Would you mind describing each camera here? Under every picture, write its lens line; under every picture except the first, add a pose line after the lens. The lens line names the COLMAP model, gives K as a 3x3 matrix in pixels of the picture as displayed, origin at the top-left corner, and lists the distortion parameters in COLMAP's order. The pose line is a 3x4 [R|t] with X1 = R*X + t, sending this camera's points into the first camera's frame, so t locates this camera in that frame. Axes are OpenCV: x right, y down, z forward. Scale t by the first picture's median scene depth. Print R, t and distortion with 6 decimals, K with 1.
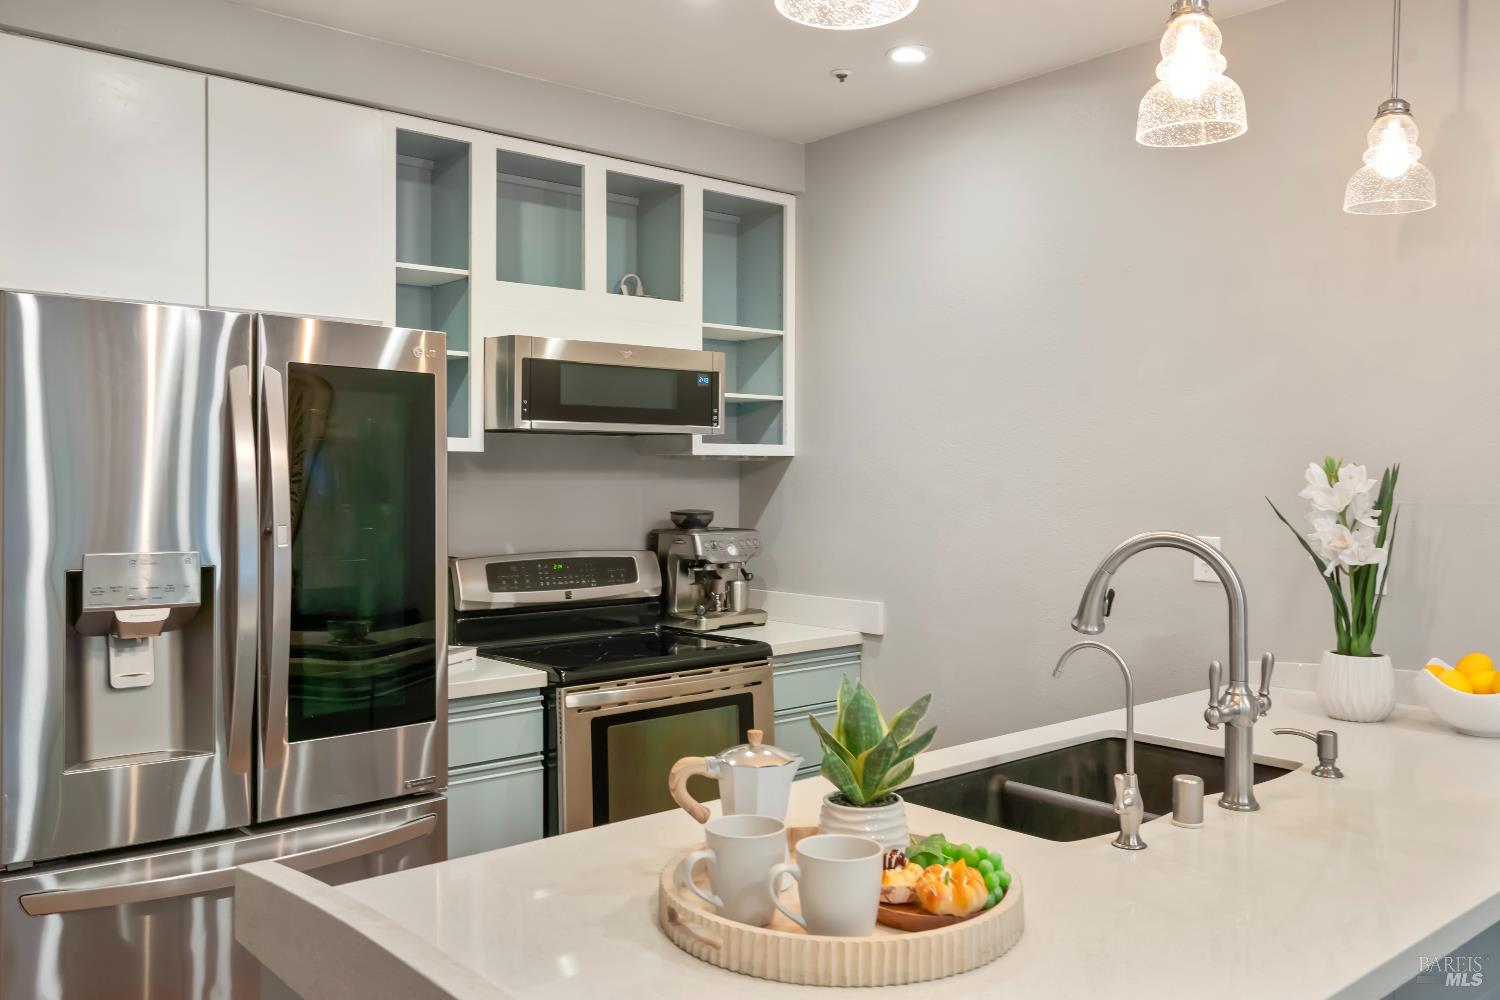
lens RADIAL K [[1202.0, 0, 747.0], [0, 1202.0, 491.4], [0, 0, 1]] dist [-0.028954, 0.016683]
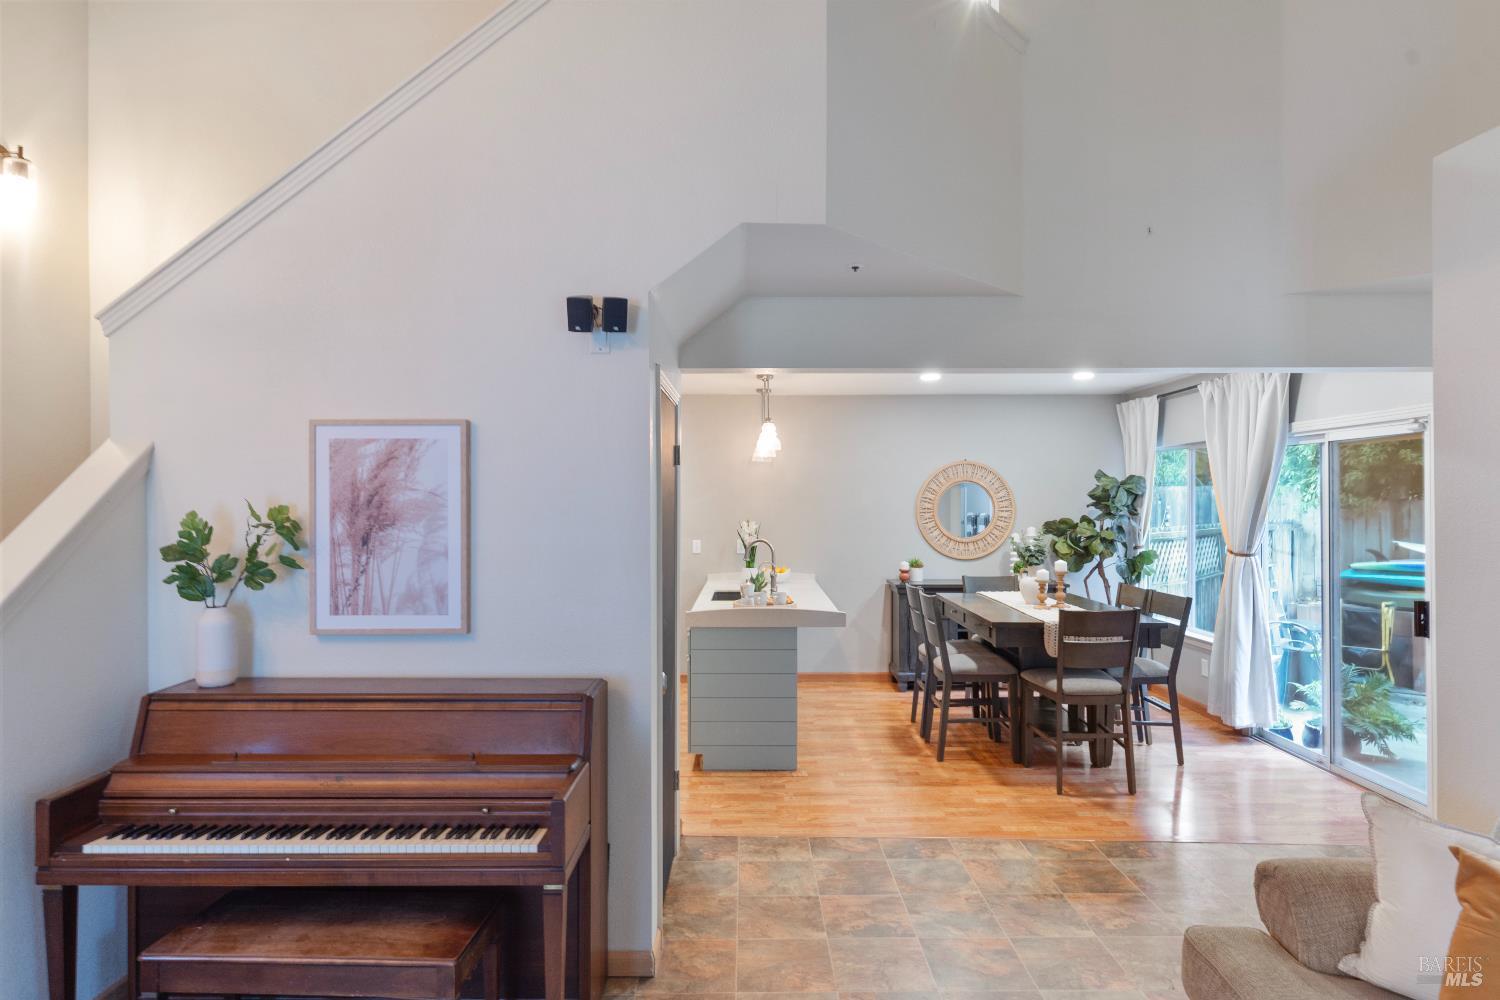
lens RADIAL K [[834.4, 0, 752.7], [0, 834.4, 497.0], [0, 0, 1]] dist [0.012716, -0.002928]
pose [[0.648808, 0.001892, 0.760950, -1.153017], [0.010596, 0.999877, -0.011521, -0.049934], [-0.760878, 0.015538, 0.648709, -0.598705]]
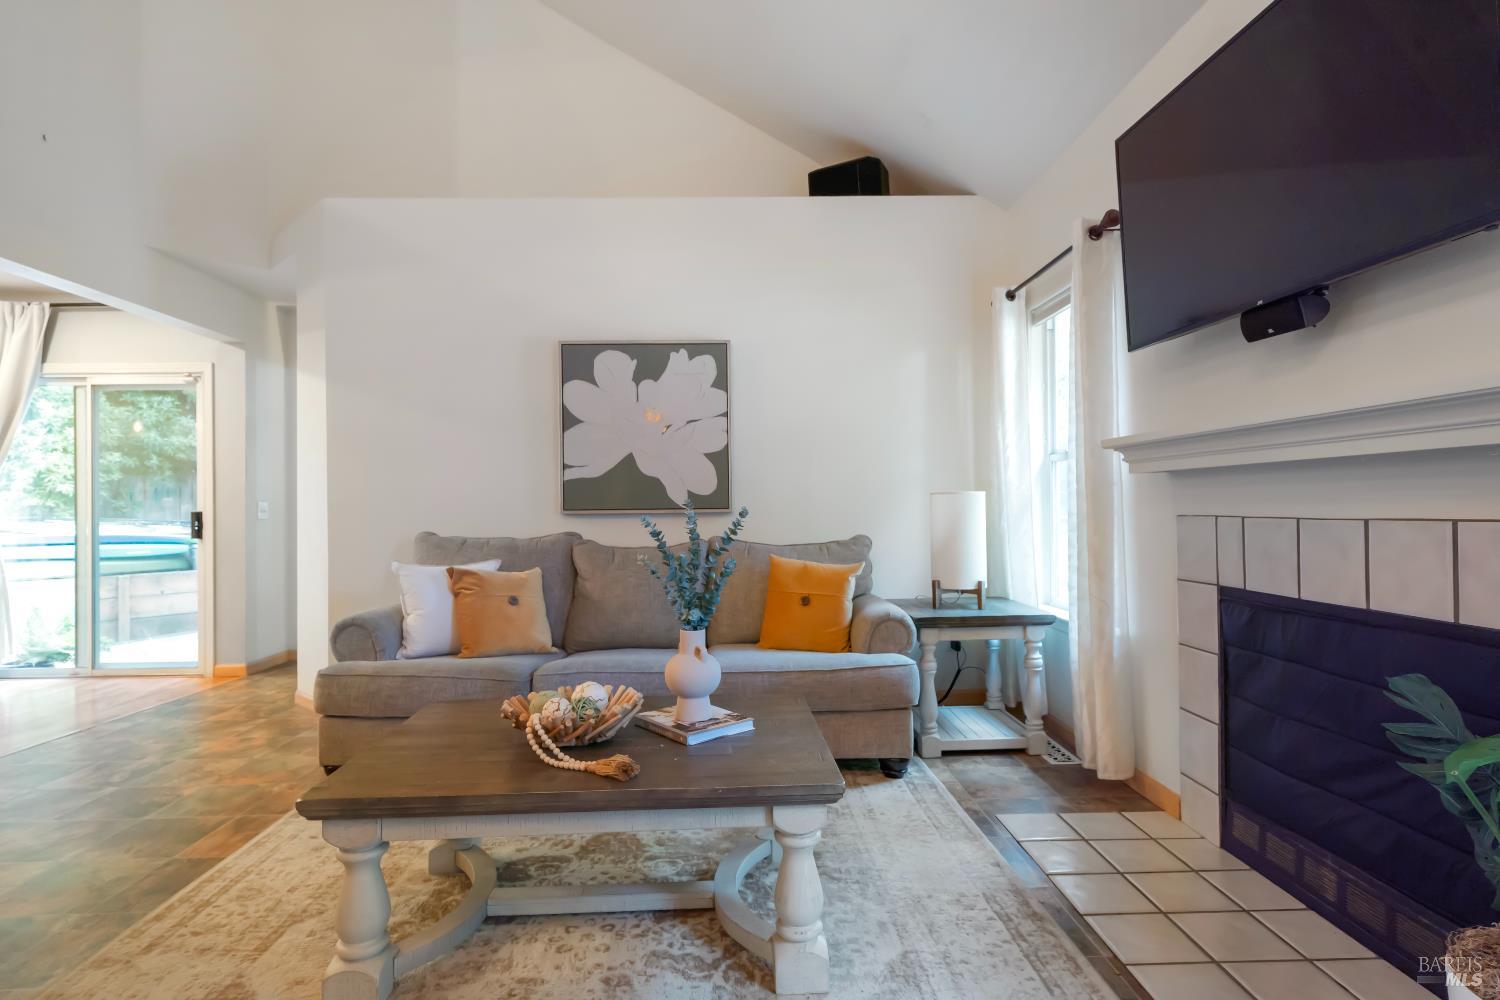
lens RADIAL K [[789.0, 0, 754.7], [0, 789.0, 500.9], [0, 0, 1]] dist [0.001371, 0.001517]
pose [[-0.769597, 0.015244, 0.638348, -1.373467], [0.019227, 0.999815, -0.000696, 0.093400], [-0.638241, 0.011738, -0.769747, -0.080156]]
